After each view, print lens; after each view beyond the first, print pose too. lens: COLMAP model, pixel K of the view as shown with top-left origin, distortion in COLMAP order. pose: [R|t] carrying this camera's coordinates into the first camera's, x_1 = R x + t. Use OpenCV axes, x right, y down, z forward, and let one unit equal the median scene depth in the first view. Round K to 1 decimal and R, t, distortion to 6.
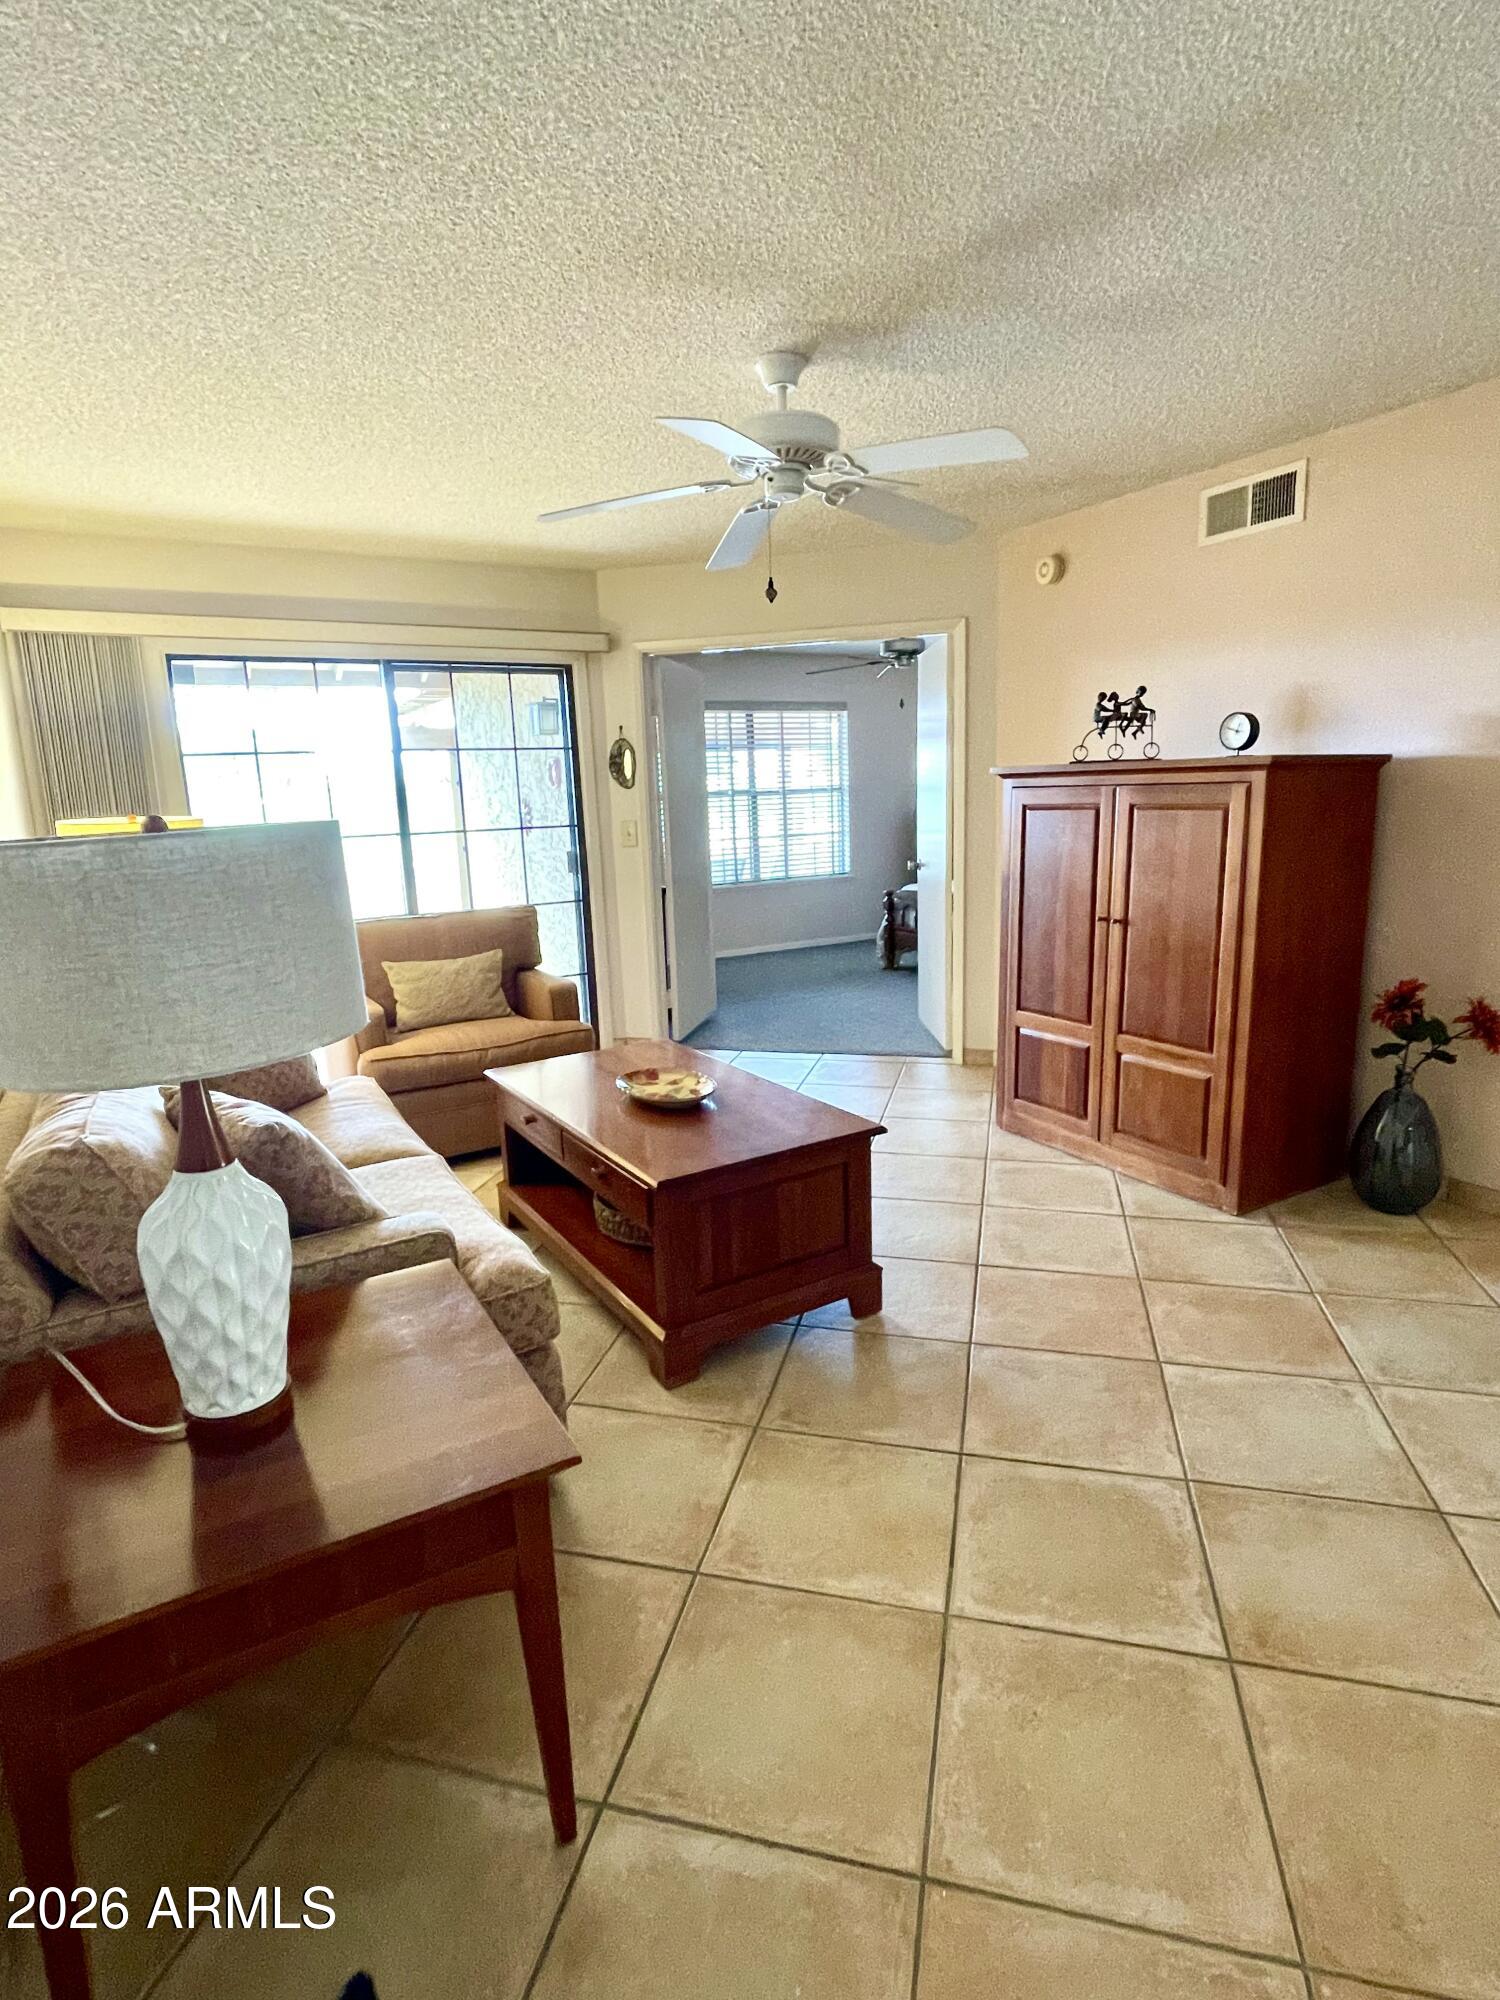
lens RADIAL K [[1045.6, 0, 750.0], [0, 1045.6, 1000.0], [0, 0, 1]] dist [0.004040, -0.000499]
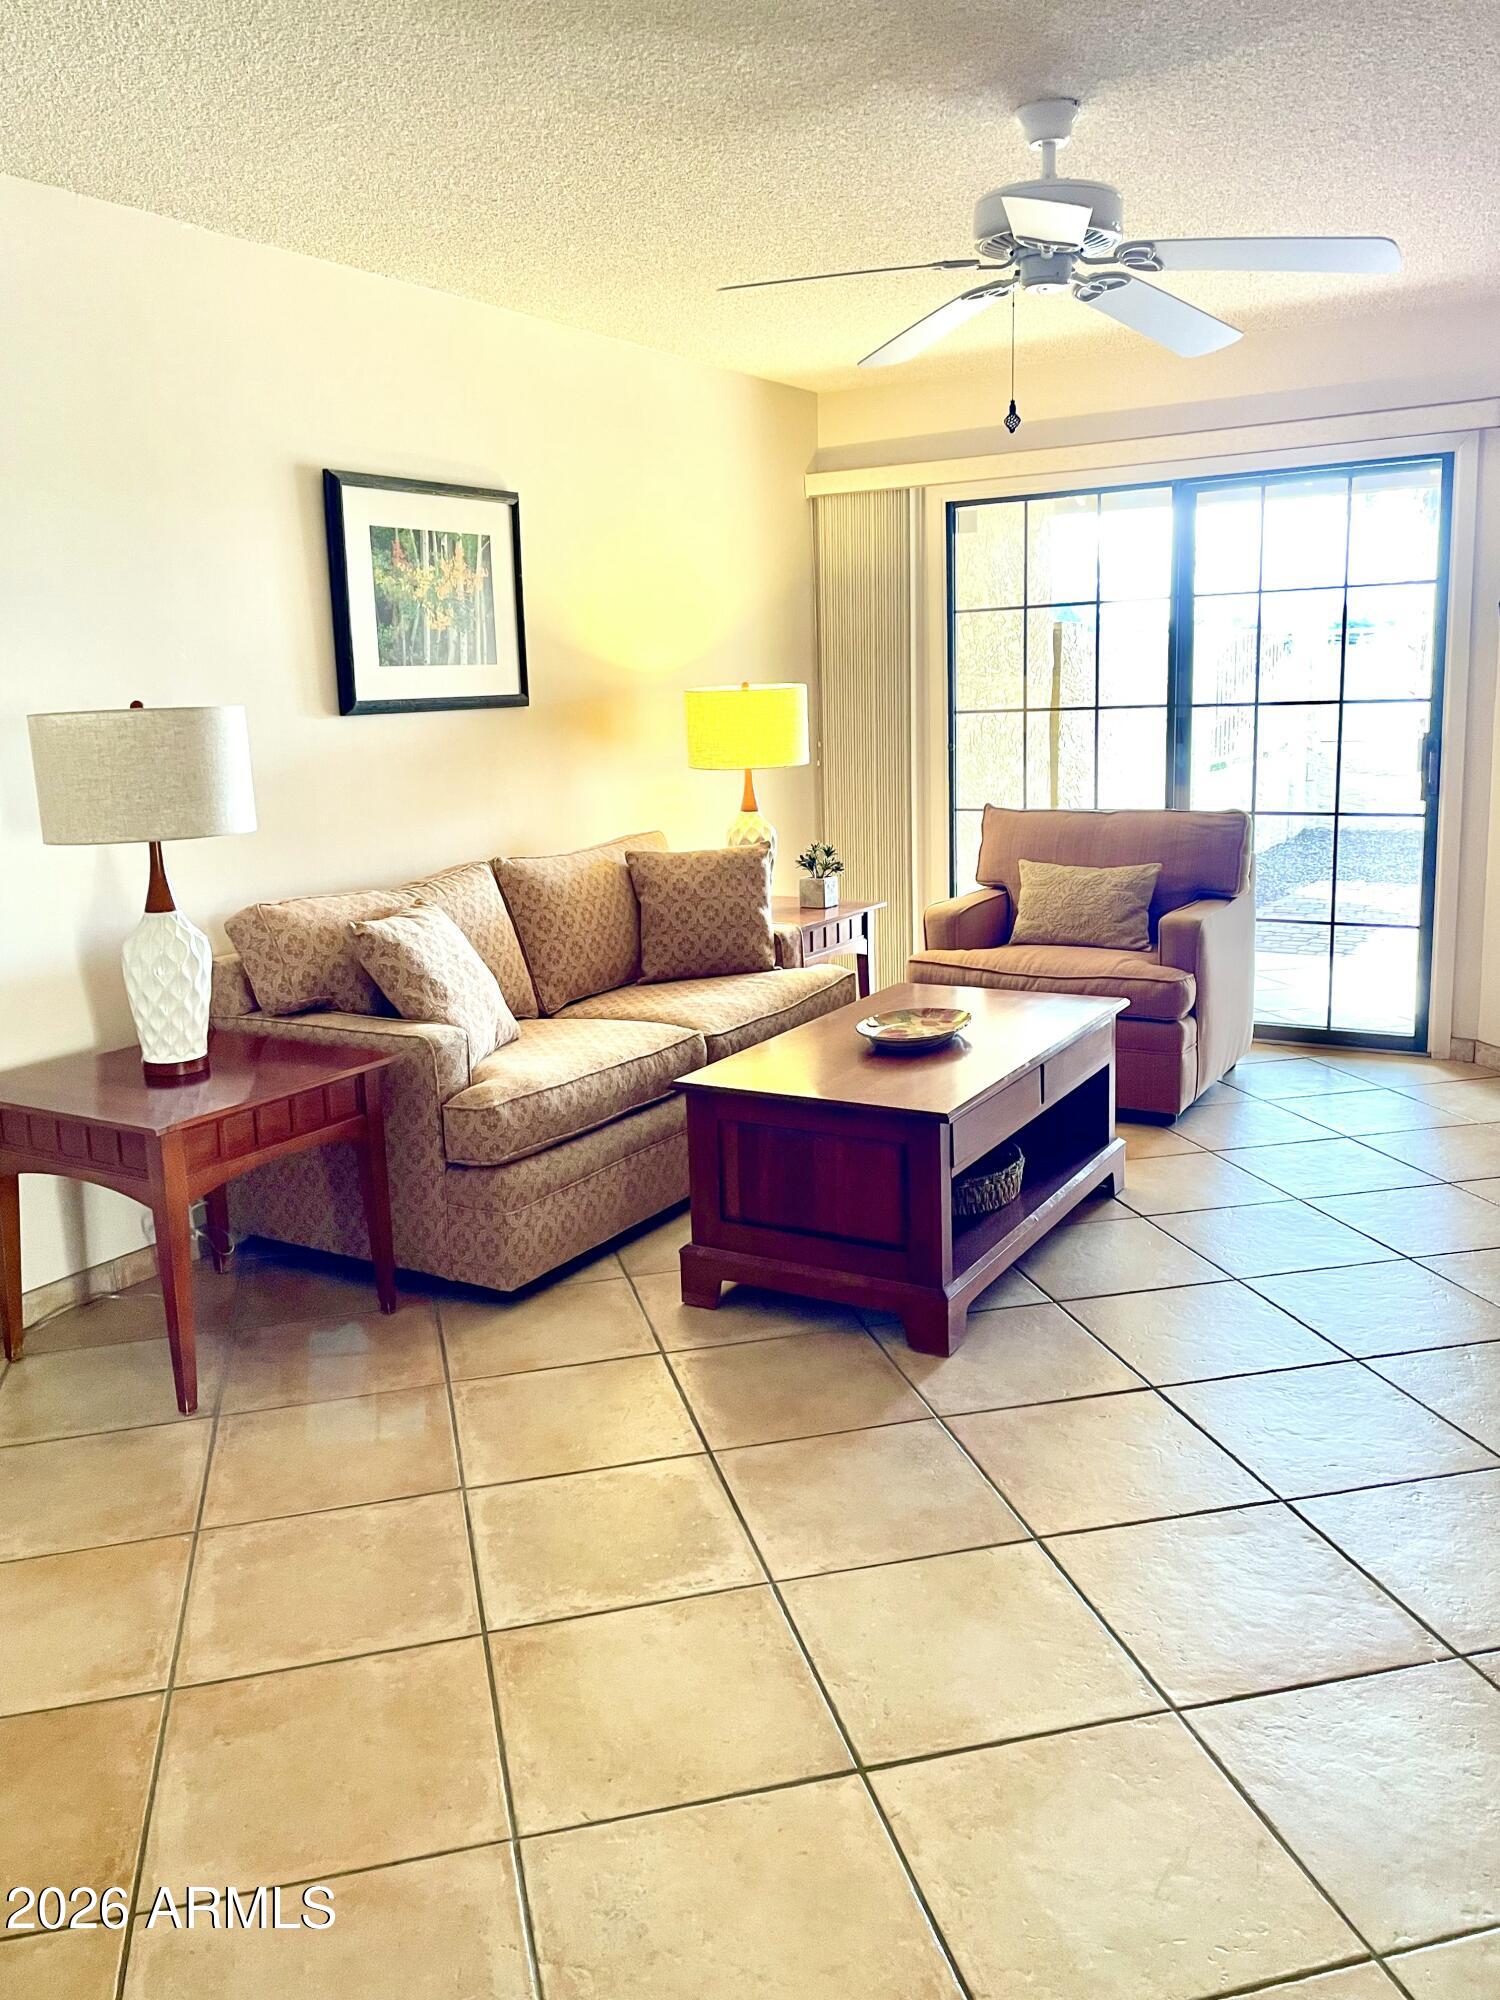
lens RADIAL K [[1602.1, 0, 750.0], [0, 1602.1, 1000.0], [0, 0, 1]] dist [0.001685, 0.001156]
pose [[0.478103, 0.196651, -0.856006, 1.054999], [-0.154362, 0.978256, 0.138521, -0.106186], [0.864633, 0.065907, 0.498062, 0.274839]]
